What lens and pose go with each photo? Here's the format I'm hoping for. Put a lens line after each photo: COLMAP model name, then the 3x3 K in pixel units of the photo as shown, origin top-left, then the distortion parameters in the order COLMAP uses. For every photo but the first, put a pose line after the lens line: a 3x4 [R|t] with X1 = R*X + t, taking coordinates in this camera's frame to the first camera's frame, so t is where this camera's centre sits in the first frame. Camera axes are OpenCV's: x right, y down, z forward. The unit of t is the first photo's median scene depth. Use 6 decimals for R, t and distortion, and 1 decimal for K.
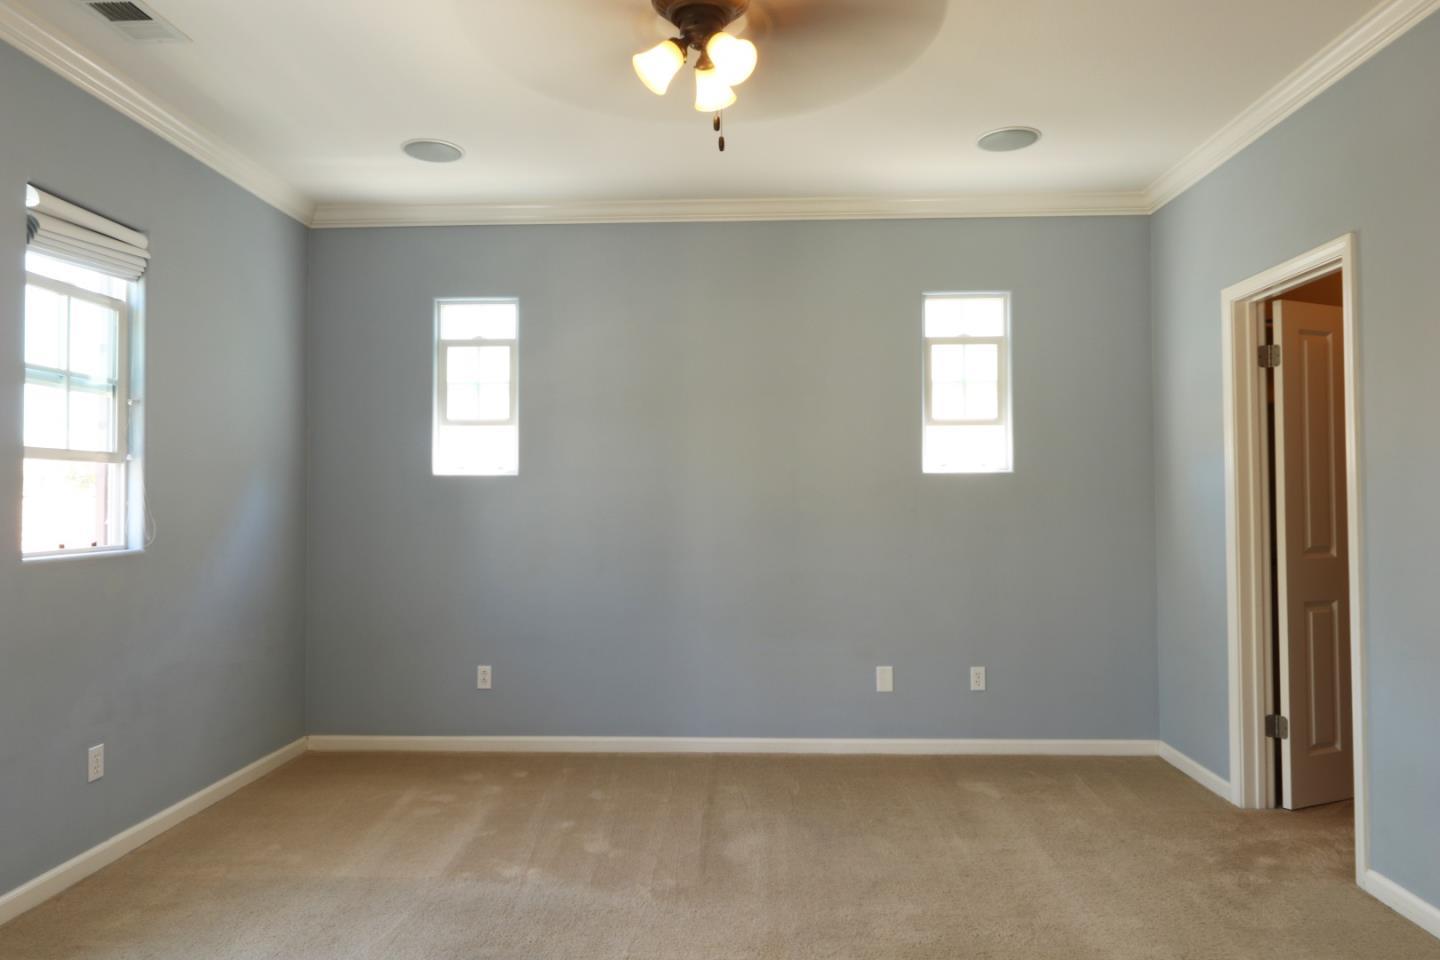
lens RADIAL K [[938.7, 0, 721.8], [0, 938.7, 470.4], [0, 0, 1]] dist [-0.005620, -0.000905]
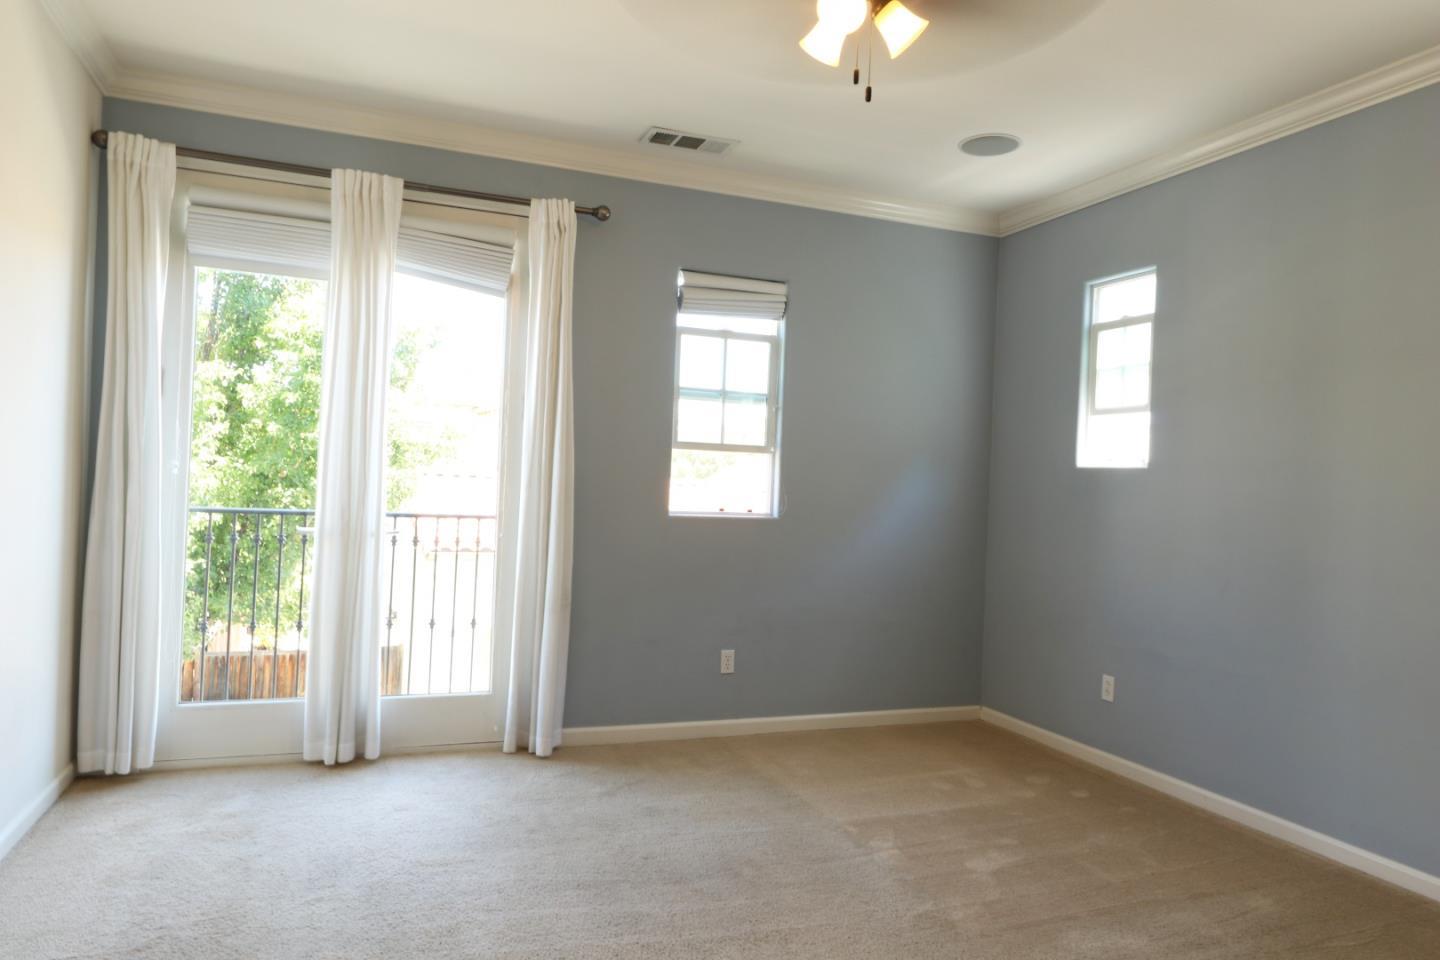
lens RADIAL K [[938.7, 0, 704.0], [0, 938.7, 474.9], [0, 0, 1]] dist [-0.005620, -0.000905]
pose [[0.383198, 0.012963, -0.923575, 0.516679], [-0.012648, 0.999881, 0.008786, 0.010975], [0.923580, 0.008315, 0.383317, 0.332603]]
